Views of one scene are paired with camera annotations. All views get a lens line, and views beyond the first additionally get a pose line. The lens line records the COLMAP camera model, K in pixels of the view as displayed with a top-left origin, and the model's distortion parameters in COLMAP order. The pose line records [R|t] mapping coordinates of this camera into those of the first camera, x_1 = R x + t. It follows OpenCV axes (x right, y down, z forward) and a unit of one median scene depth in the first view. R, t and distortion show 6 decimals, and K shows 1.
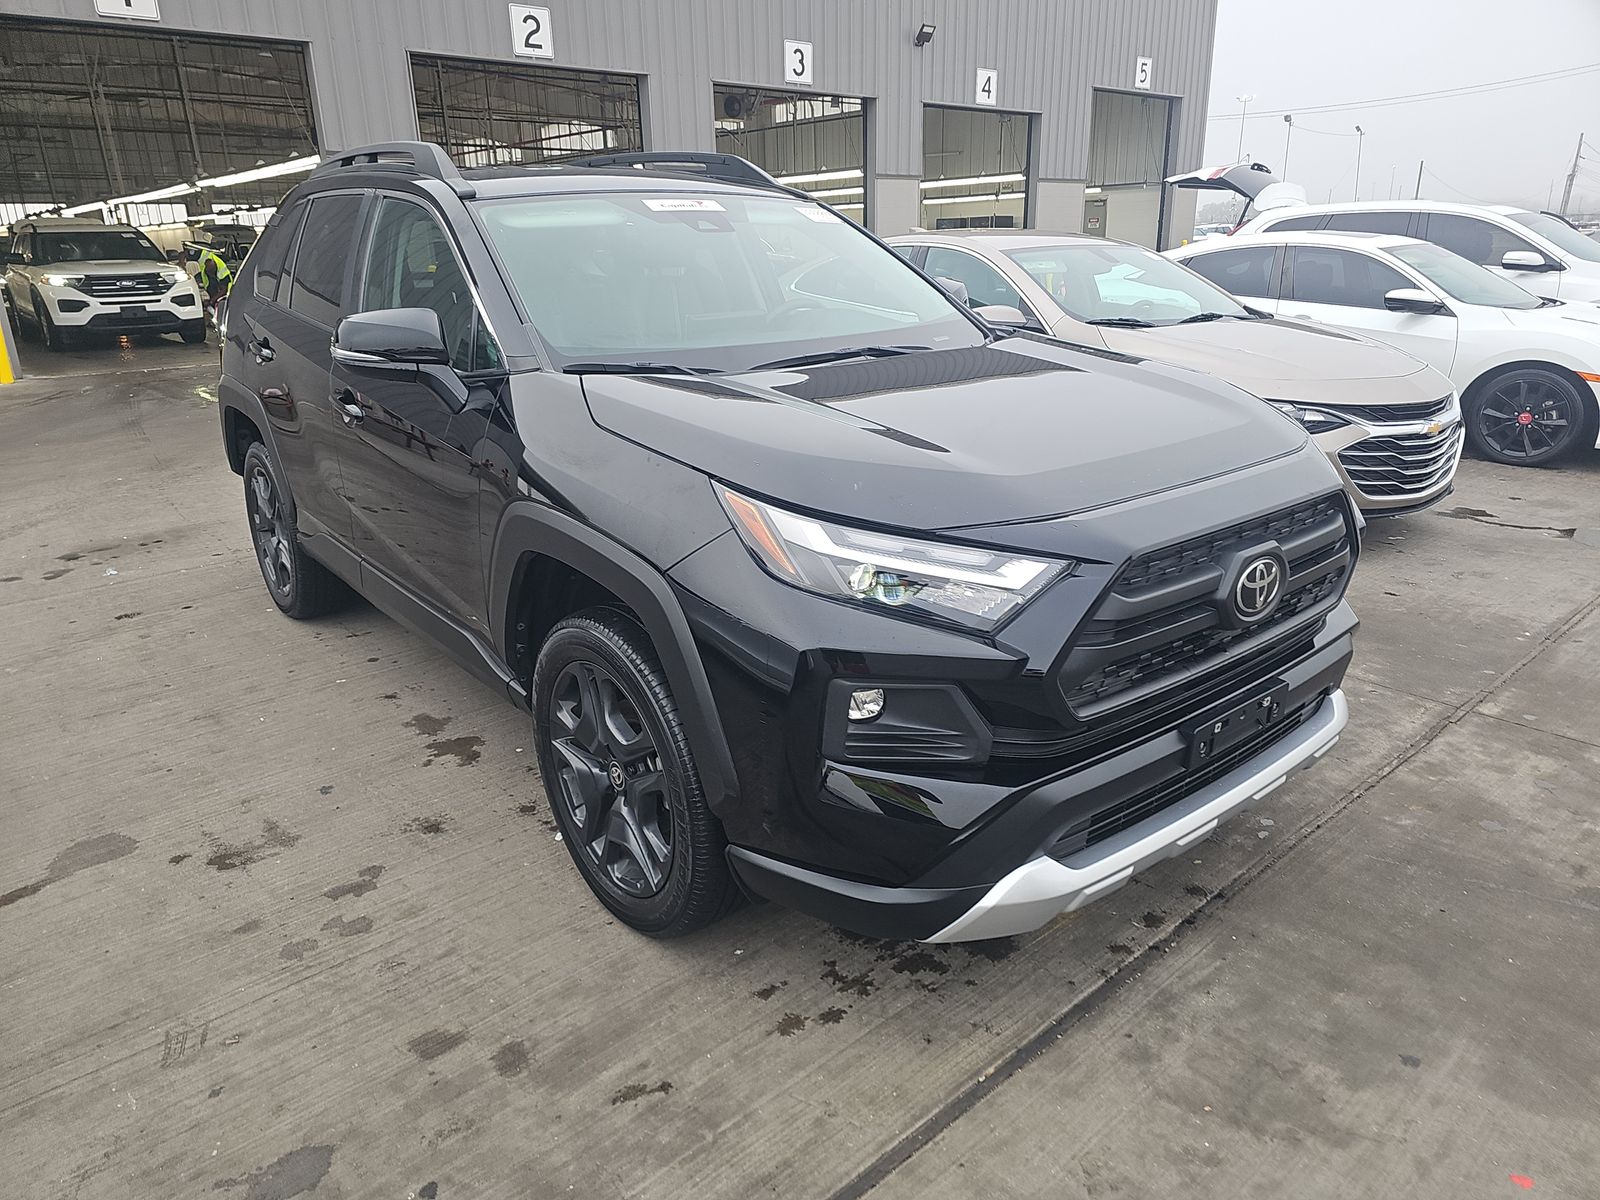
lens RADIAL K [[1054.2, 0, 799.9], [0, 1054.2, 601.5], [0, 0, 1]] dist [0.036847, -0.028030]
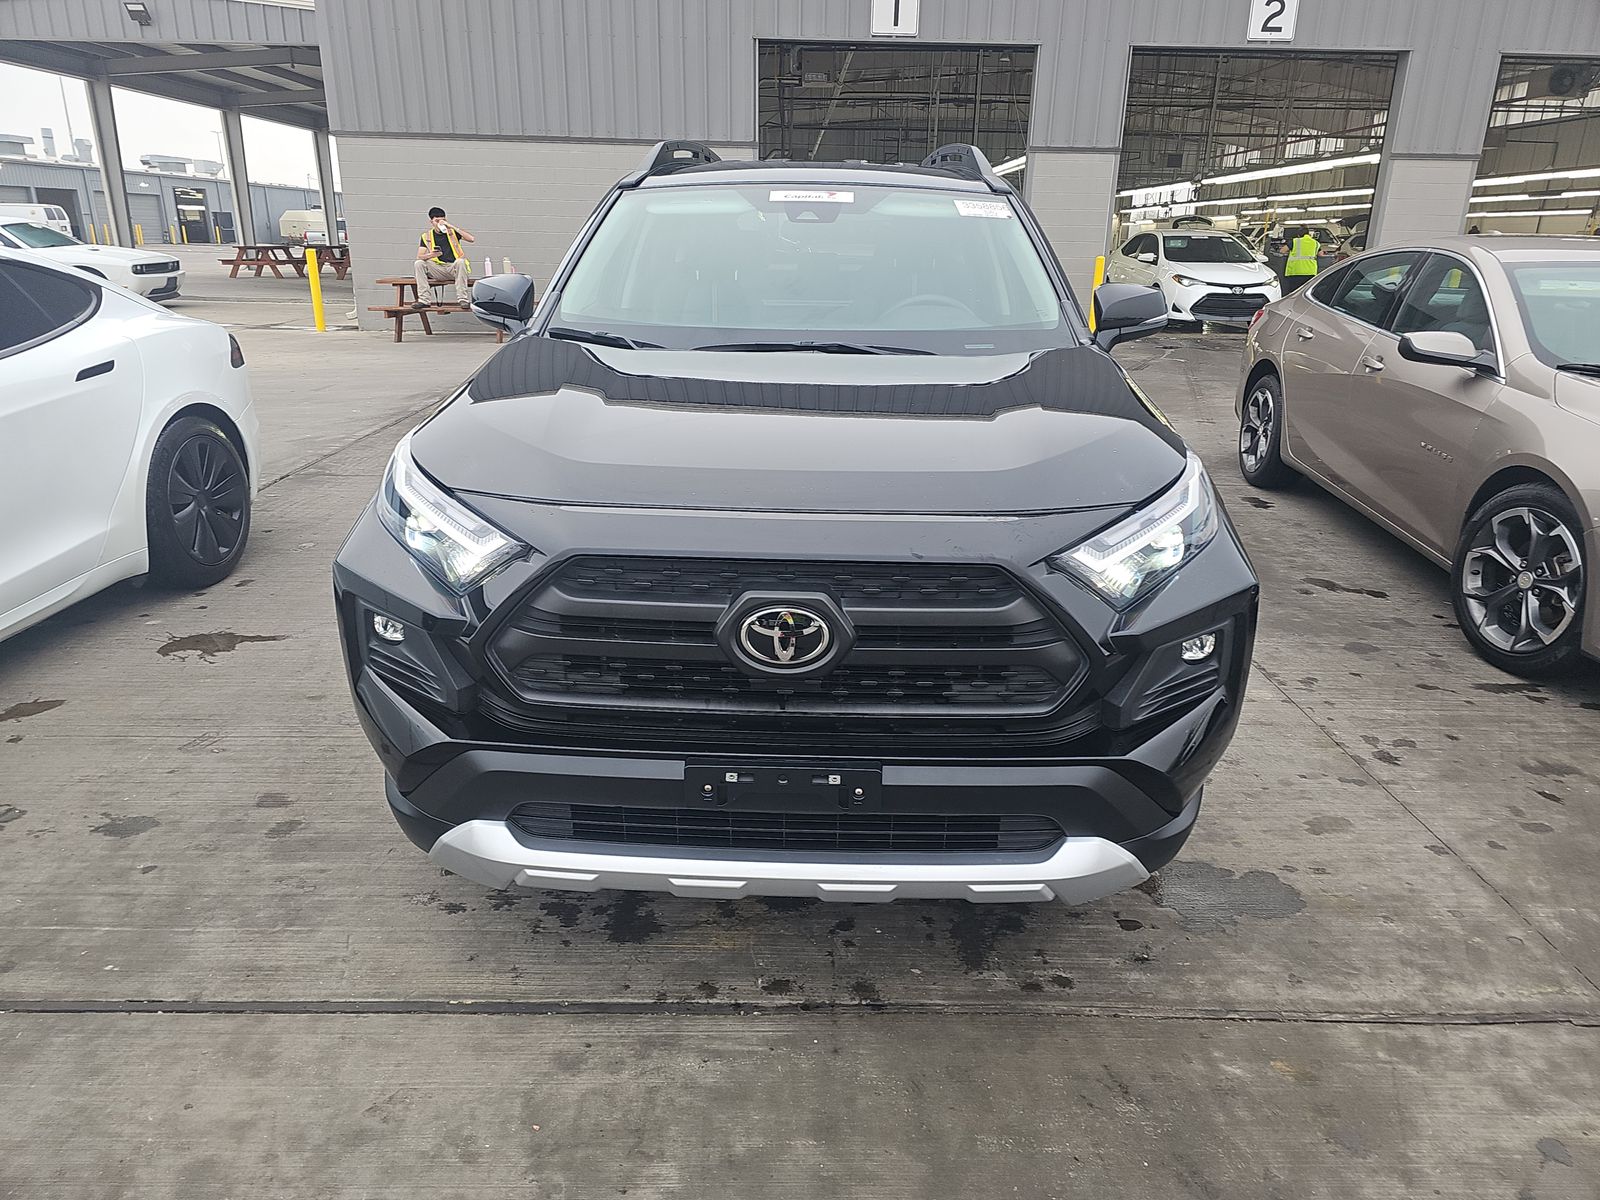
lens RADIAL K [[1054.2, 0, 804.1], [0, 1054.2, 599.5], [0, 0, 1]] dist [0.036847, -0.028030]
pose [[0.757272, 0.245470, -0.605214, 0.670880], [-0.242934, 0.966056, 0.087855, -0.087203], [0.606236, 0.080497, 0.791200, 0.219575]]
